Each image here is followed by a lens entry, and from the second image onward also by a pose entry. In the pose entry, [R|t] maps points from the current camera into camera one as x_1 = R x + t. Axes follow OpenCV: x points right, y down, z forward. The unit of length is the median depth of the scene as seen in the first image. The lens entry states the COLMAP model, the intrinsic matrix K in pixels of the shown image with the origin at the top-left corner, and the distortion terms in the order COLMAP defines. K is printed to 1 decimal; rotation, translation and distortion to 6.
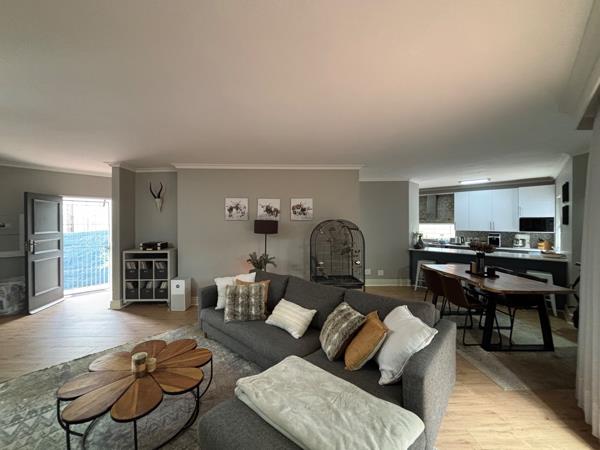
lens RADIAL K [[241.2, 0, 297.6], [0, 241.2, 222.6], [0, 0, 1]] dist [-0.001587, 0.000092]
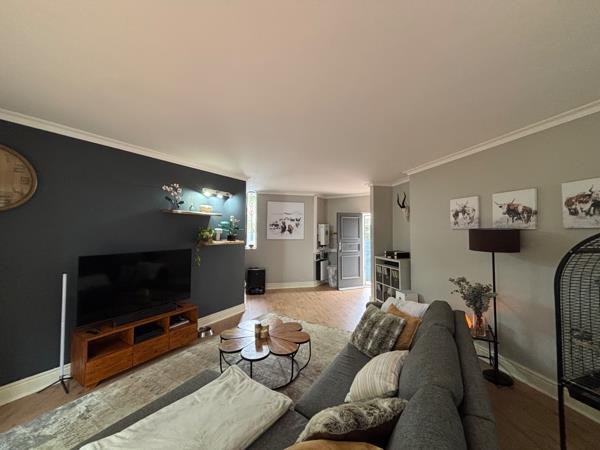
lens RADIAL K [[241.2, 0, 297.6], [0, 241.2, 222.6], [0, 0, 1]] dist [-0.001587, 0.000092]
pose [[0.190719, -0.034338, -0.981044, 0.347874], [-0.003558, 0.999357, -0.035671, -0.001858], [0.981638, 0.010294, 0.190474, 0.388380]]
